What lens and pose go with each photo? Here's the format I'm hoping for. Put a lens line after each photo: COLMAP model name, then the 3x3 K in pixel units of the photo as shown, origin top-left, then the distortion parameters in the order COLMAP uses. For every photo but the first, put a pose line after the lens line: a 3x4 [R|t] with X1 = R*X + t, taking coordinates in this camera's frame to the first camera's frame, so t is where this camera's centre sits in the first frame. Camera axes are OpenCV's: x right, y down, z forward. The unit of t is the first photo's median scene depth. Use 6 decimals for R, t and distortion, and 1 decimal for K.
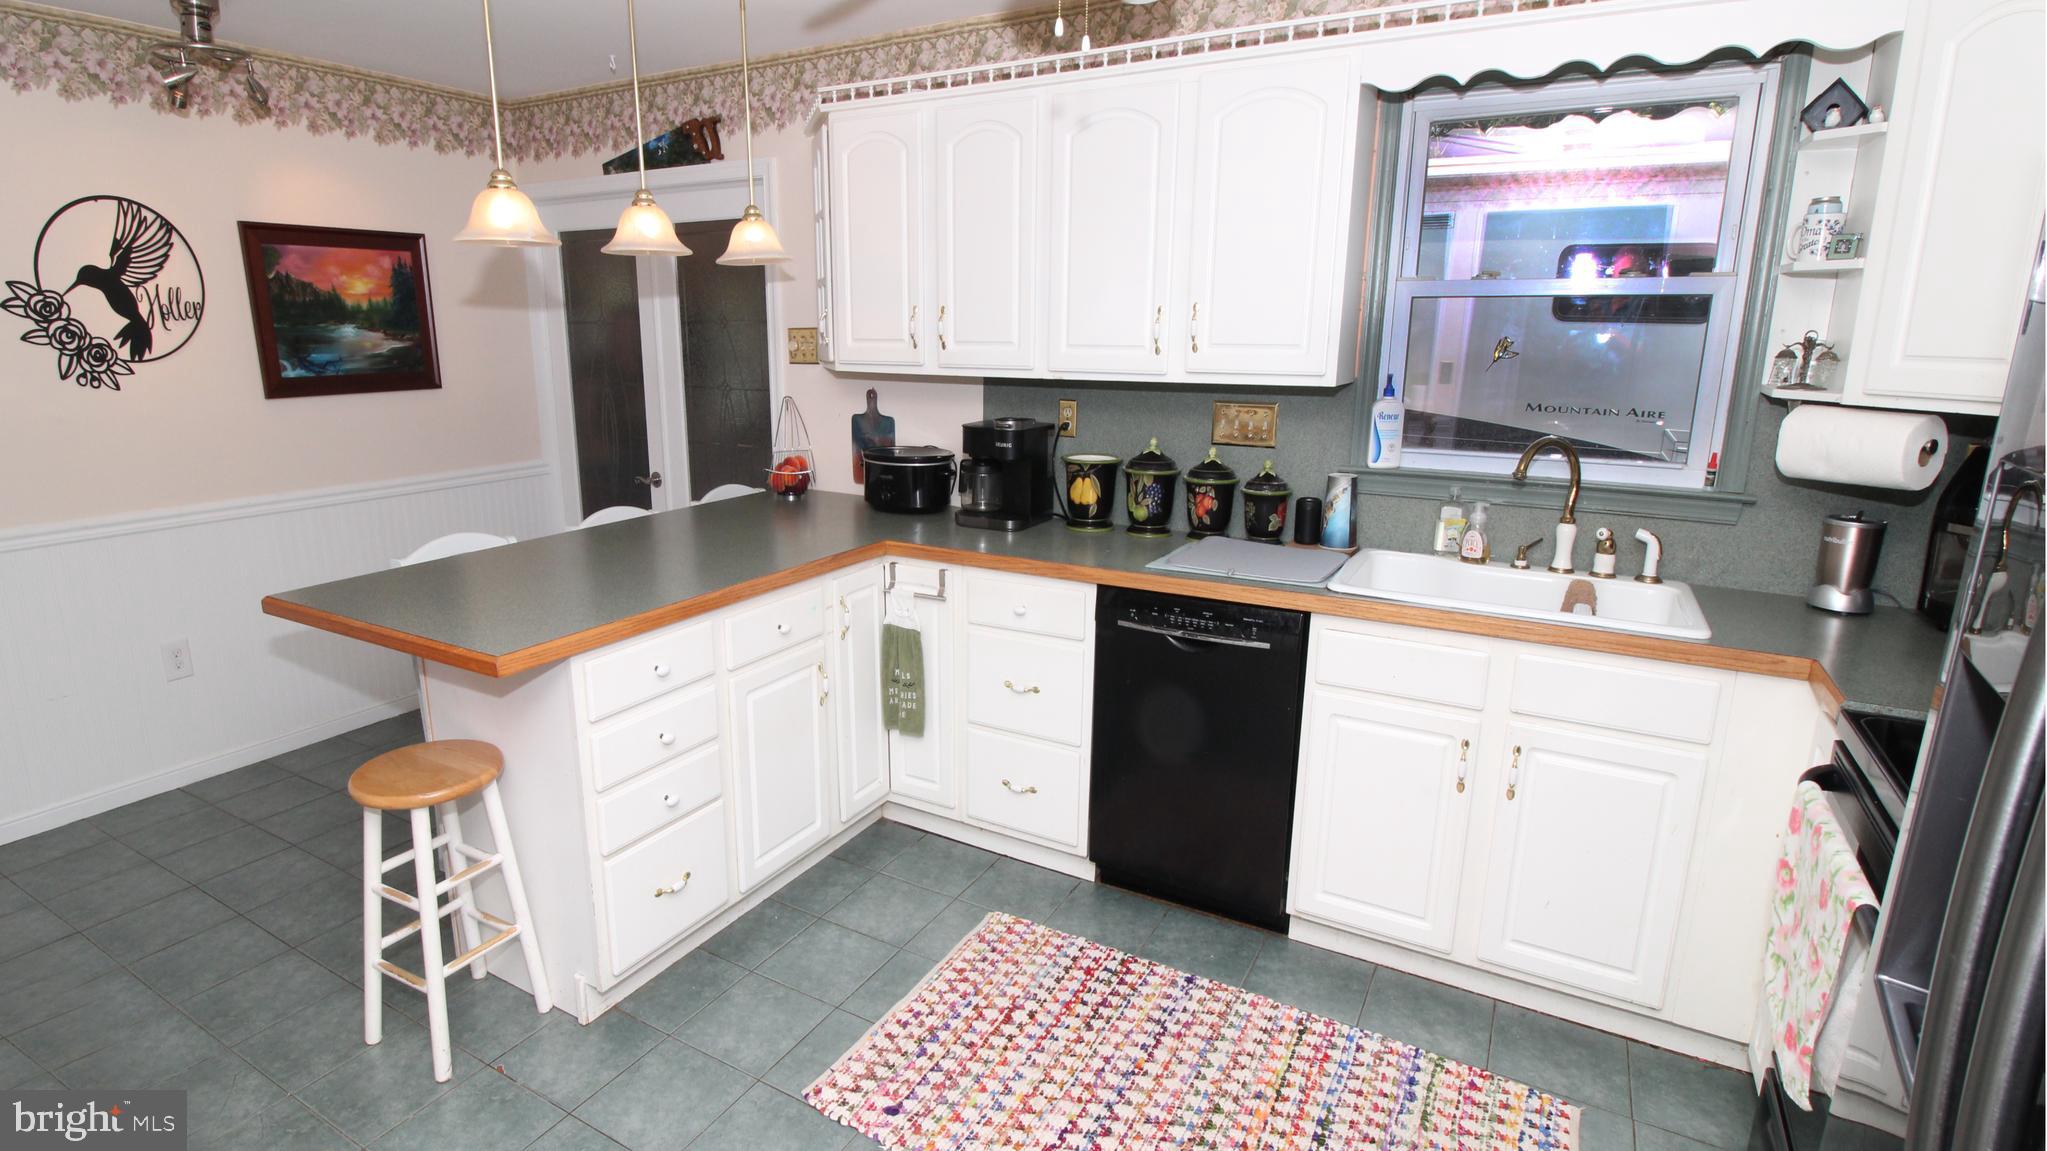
lens RADIAL K [[1052.9, 0, 1011.0], [0, 1052.9, 570.4], [0, 0, 1]] dist [0.002818, -0.002049]
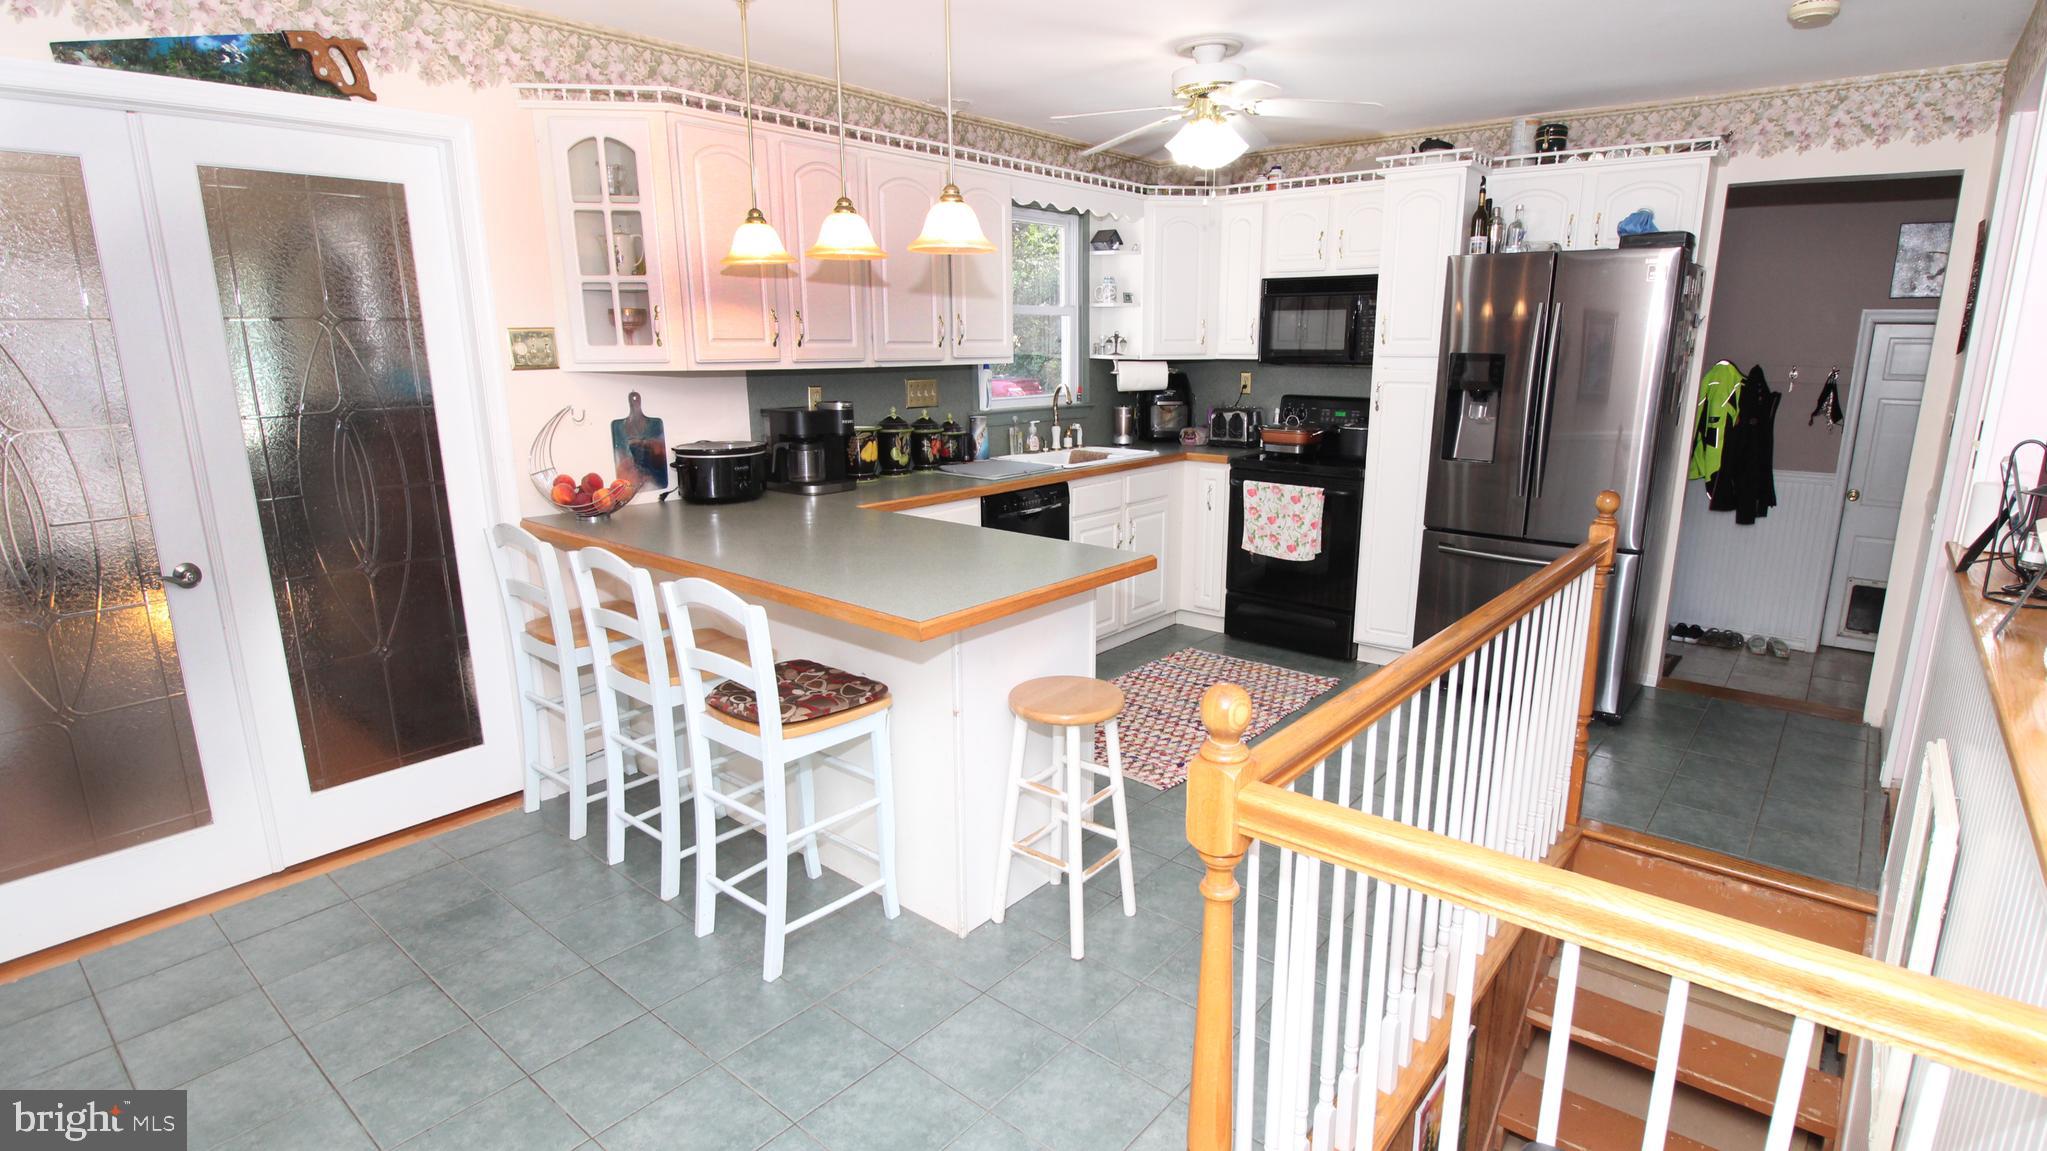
lens RADIAL K [[1052.9, 0, 1018.7], [0, 1052.9, 594.5], [0, 0, 1]] dist [0.002818, -0.002049]
pose [[0.148164, -0.228754, 0.962143, -0.997274], [0.233533, 0.953460, 0.190727, -0.090943], [-0.960994, 0.196433, 0.194690, 0.477666]]
